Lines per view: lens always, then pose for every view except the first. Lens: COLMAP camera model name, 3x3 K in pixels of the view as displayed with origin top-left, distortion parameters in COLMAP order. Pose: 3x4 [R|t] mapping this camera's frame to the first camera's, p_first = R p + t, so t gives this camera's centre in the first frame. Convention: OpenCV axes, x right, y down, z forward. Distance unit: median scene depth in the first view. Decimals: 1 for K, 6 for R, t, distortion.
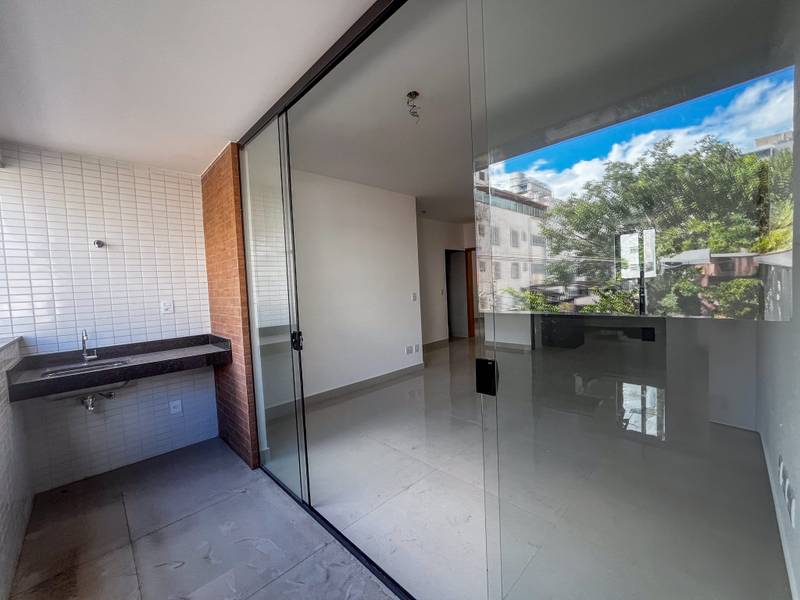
lens RADIAL K [[328.0, 0, 403.8], [0, 328.0, 301.4], [0, 0, 1]] dist [-0.013539, 0.002119]
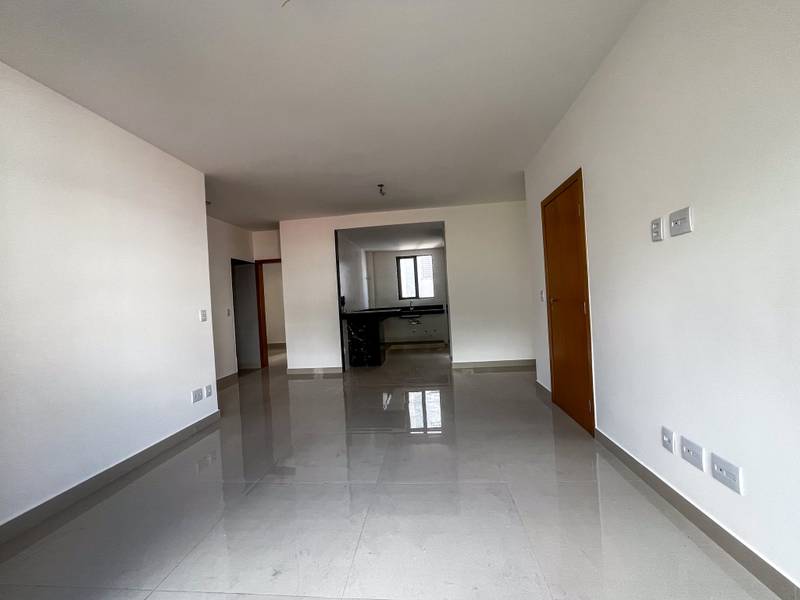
lens RADIAL K [[328.0, 0, 396.2], [0, 328.0, 298.5], [0, 0, 1]] dist [-0.013539, 0.002119]
pose [[0.777631, 0.009398, 0.628650, -0.170396], [0.046158, 0.996337, -0.071991, 0.037638], [-0.627024, 0.084999, 0.774349, 0.429469]]
